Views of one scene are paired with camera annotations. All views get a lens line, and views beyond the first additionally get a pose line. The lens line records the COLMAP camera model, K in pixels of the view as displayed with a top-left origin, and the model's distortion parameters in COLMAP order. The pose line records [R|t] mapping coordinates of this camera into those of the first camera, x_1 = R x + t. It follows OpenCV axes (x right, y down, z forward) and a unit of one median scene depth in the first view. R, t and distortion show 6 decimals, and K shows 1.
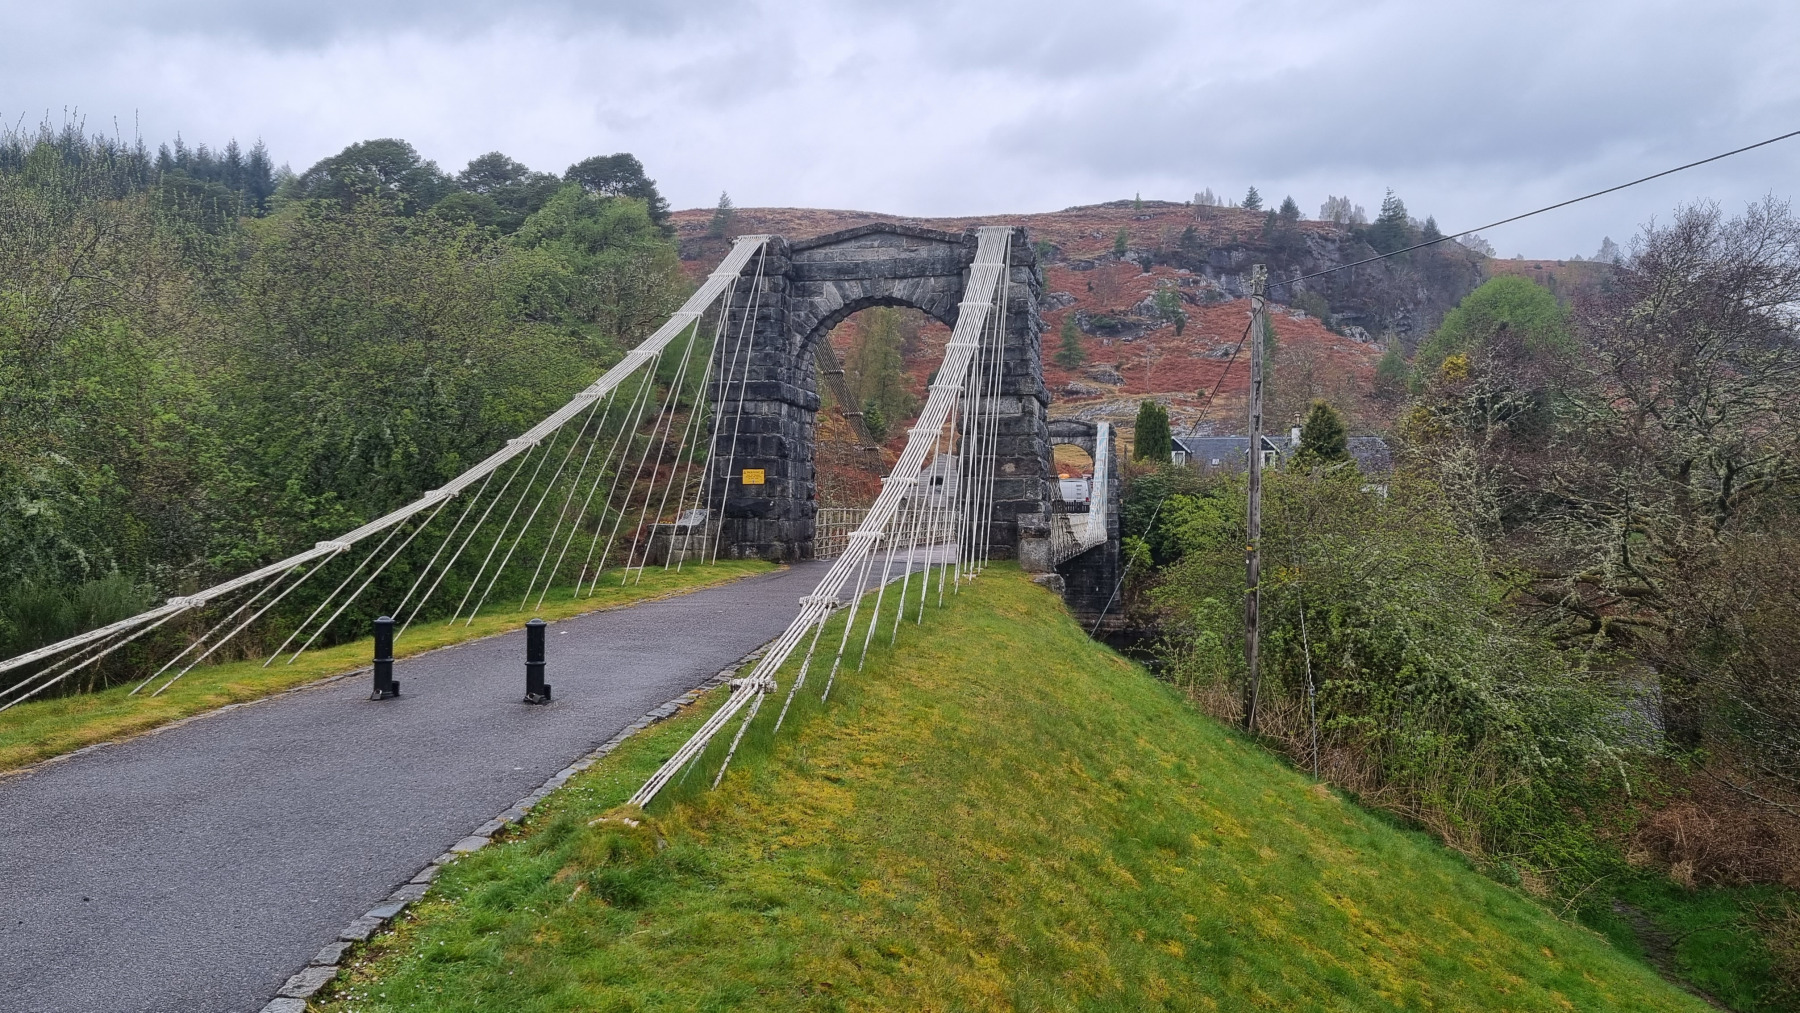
lens RADIAL K [[1319.0, 0, 897.4], [0, 1319.0, 512.0], [0, 0, 1]] dist [0.027716, 0.003559]
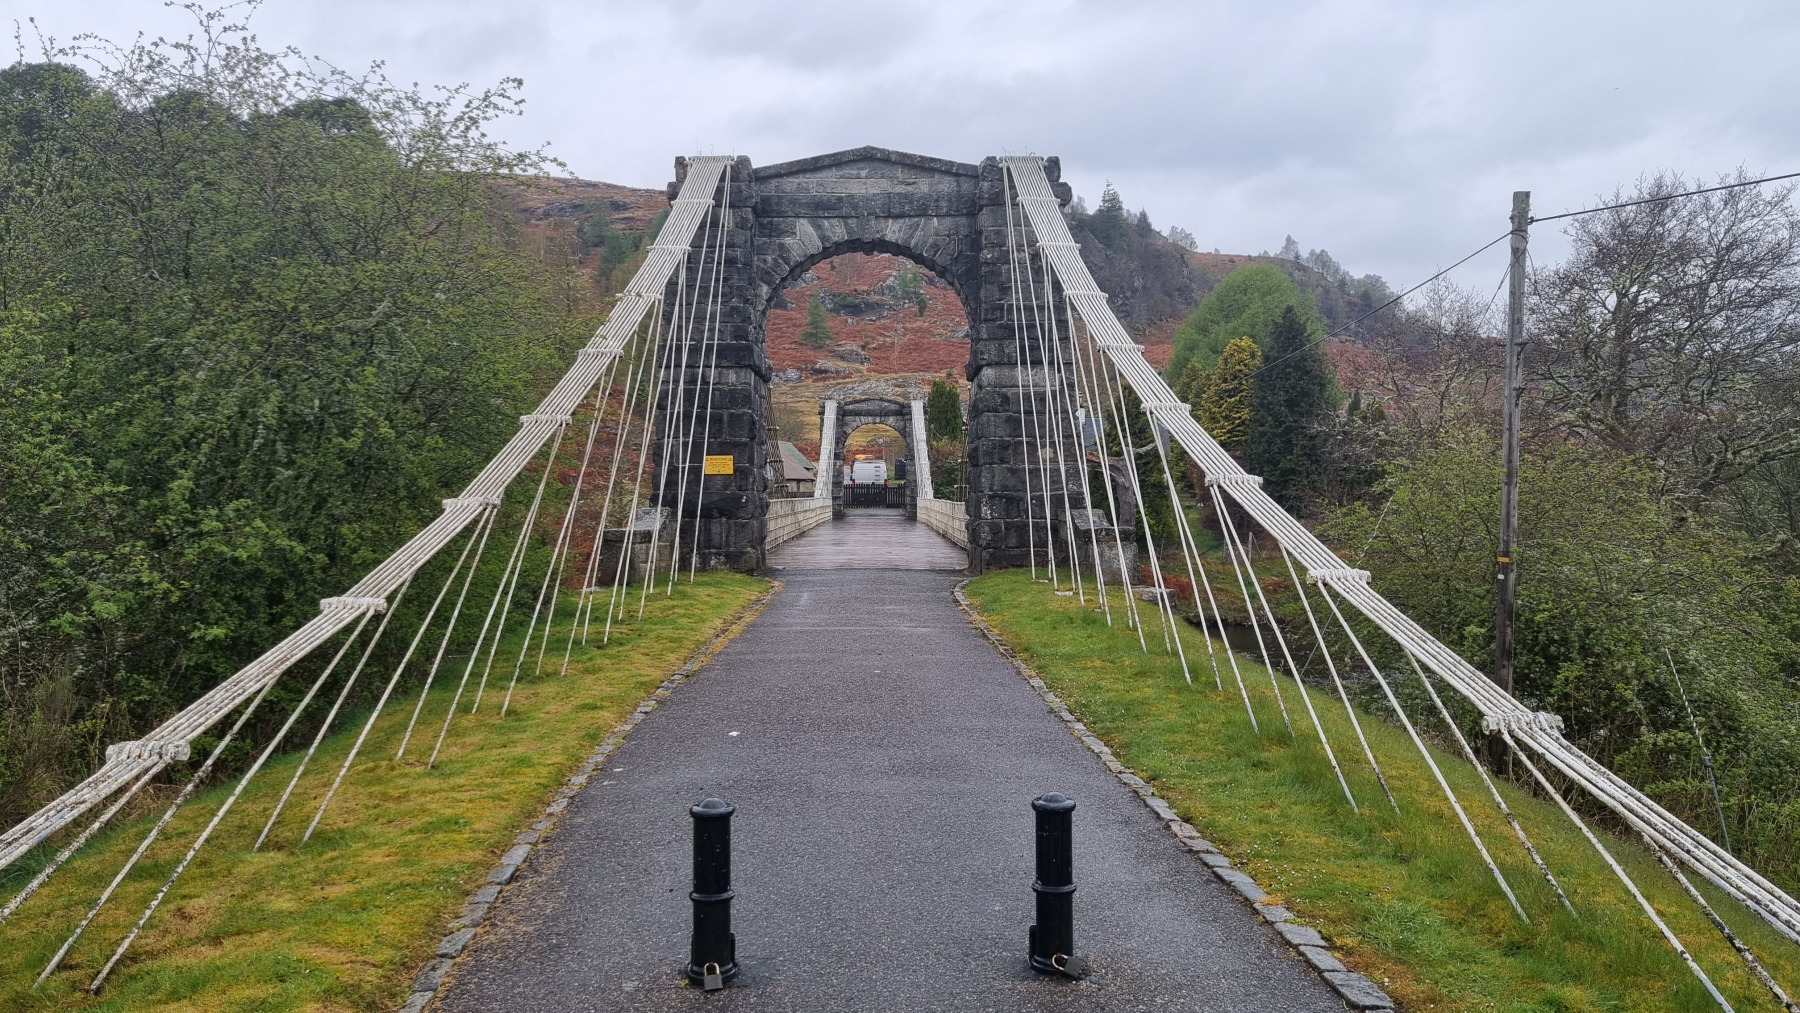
lens RADIAL K [[1319.0, 0, 903.2], [0, 1319.0, 494.5], [0, 0, 1]] dist [0.027716, 0.003559]
pose [[0.977775, -0.008307, 0.209493, -0.161059], [0.007807, 0.999964, 0.003214, -0.010680], [-0.209512, -0.001507, 0.977805, 0.209458]]
